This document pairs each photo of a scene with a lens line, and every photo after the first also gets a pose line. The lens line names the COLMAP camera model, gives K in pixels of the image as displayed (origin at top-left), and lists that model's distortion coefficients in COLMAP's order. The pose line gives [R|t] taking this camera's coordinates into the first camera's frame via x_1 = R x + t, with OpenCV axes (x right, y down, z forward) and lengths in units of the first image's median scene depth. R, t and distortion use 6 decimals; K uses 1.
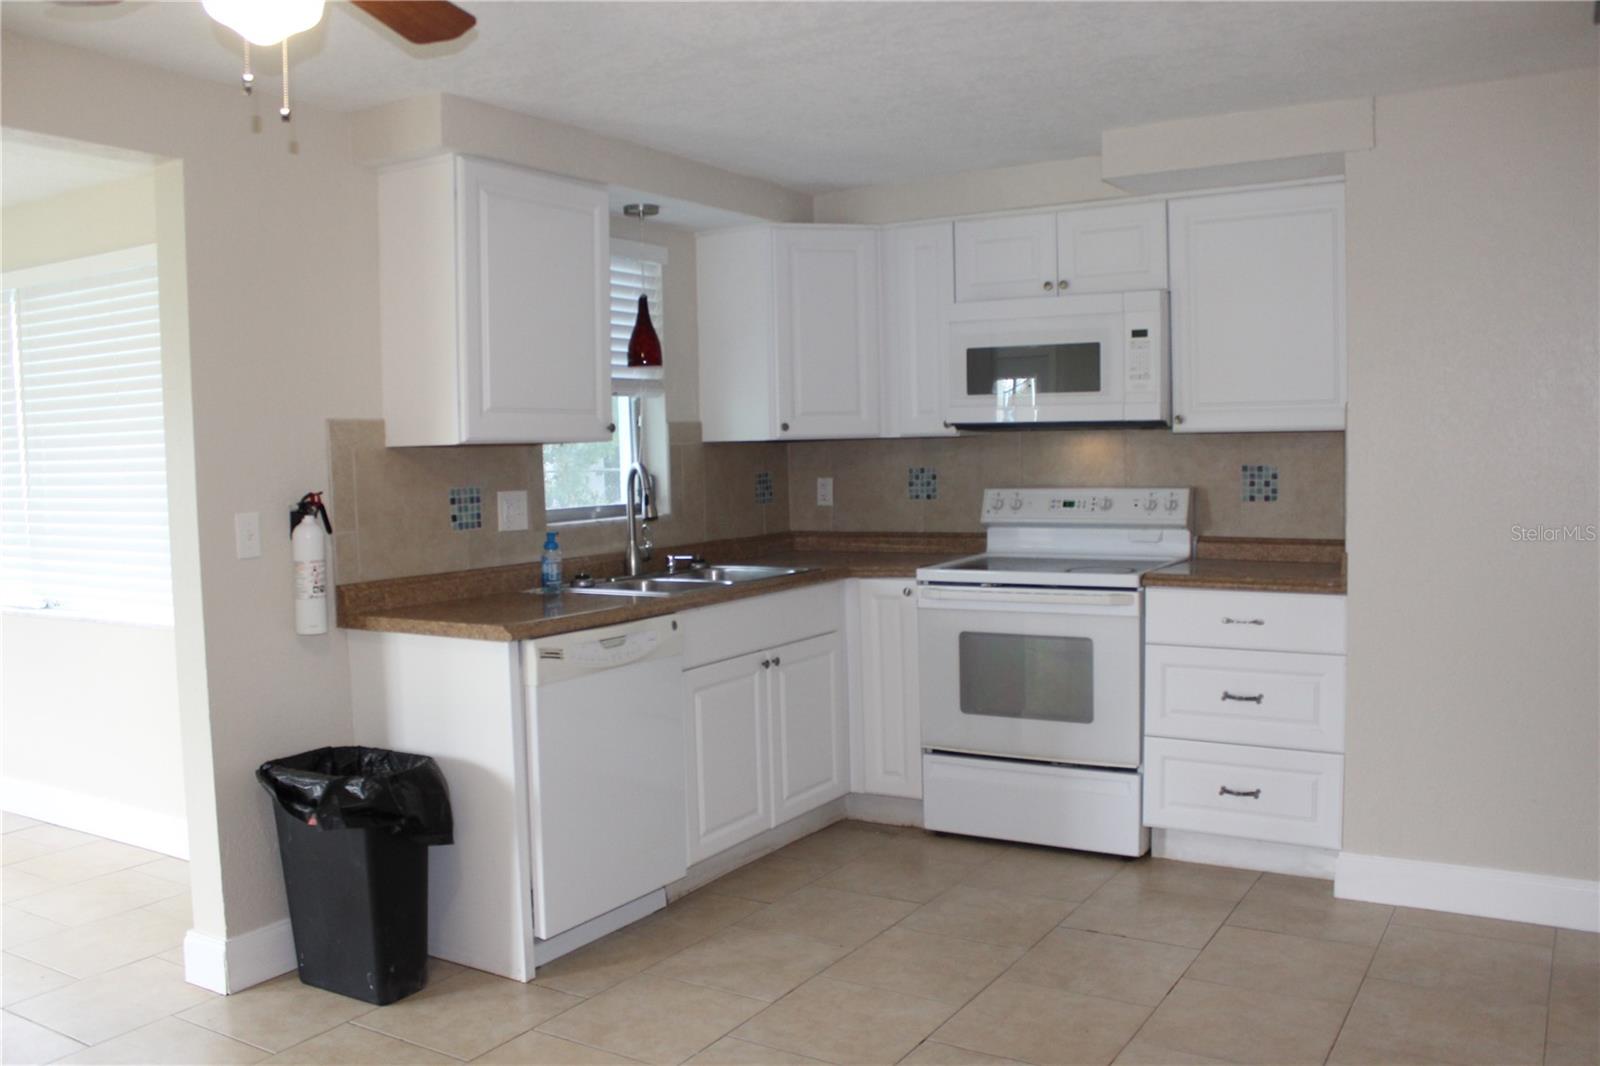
lens RADIAL K [[1364.0, 0, 802.9], [0, 1364.0, 530.6], [0, 0, 1]] dist [-0.071964, 0.023967]
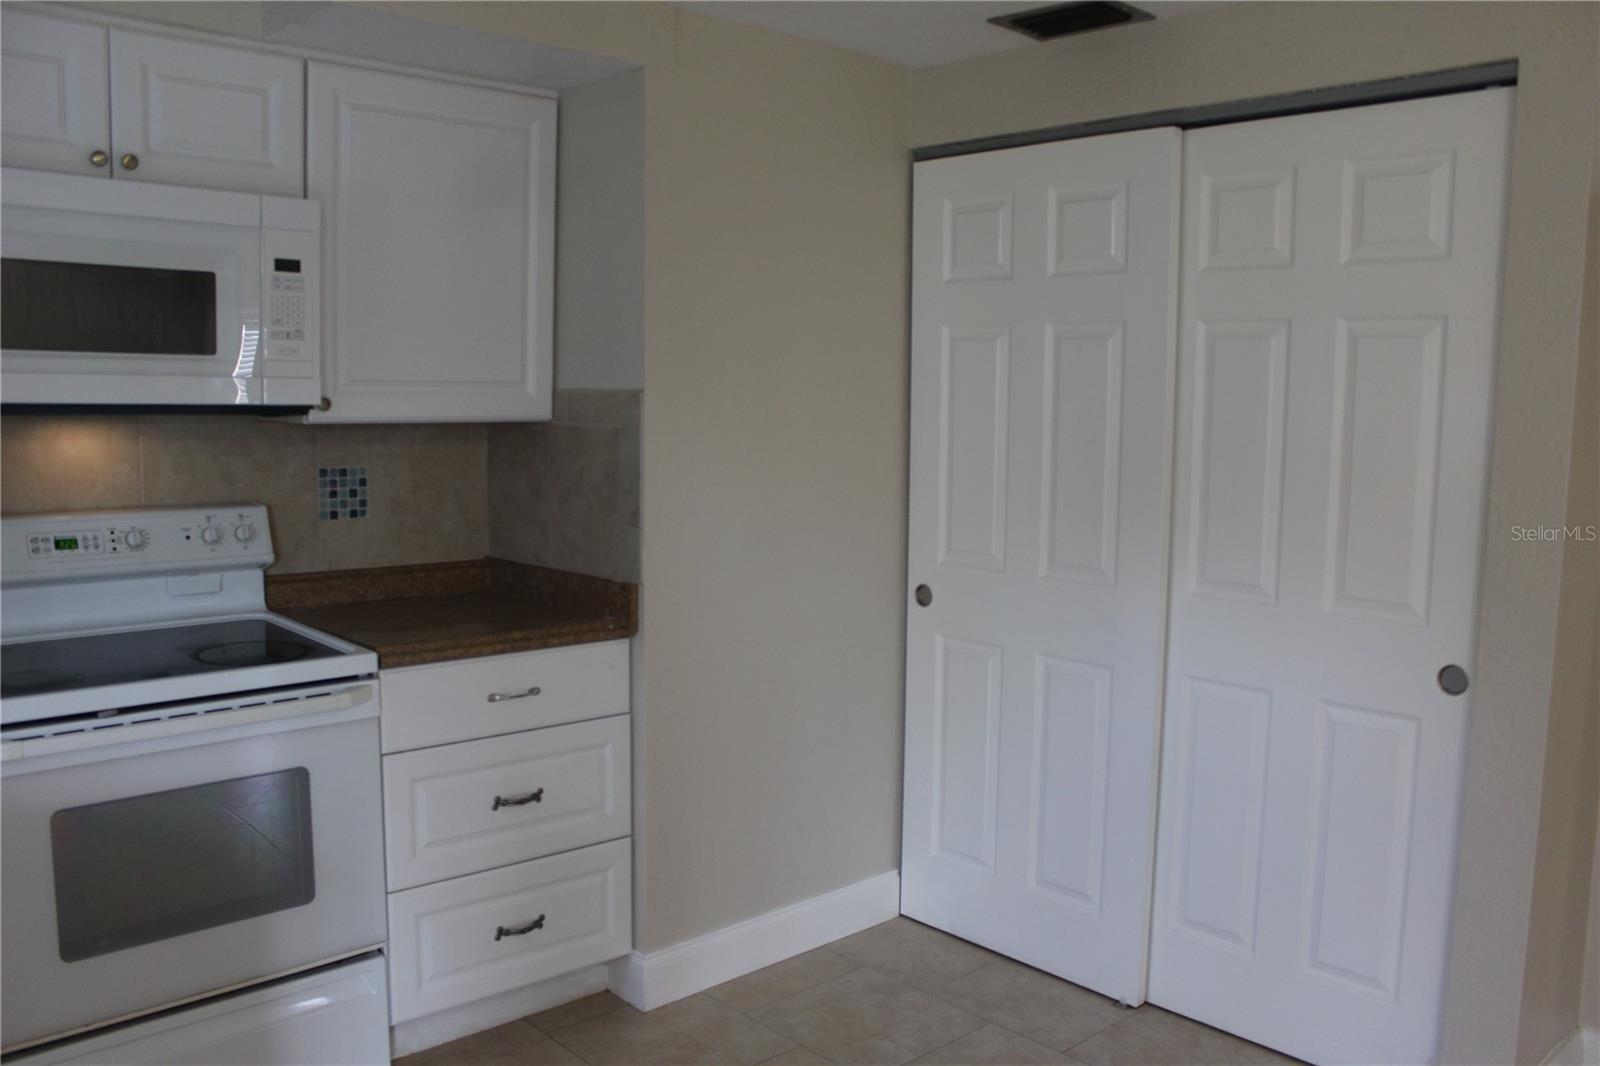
lens RADIAL K [[1364.0, 0, 805.3], [0, 1364.0, 544.0], [0, 0, 1]] dist [-0.071964, 0.023967]
pose [[0.275327, -0.086463, 0.957454, -0.274758], [0.036967, 0.996163, 0.079328, -0.055640], [-0.960640, 0.013553, 0.277467, 0.572847]]
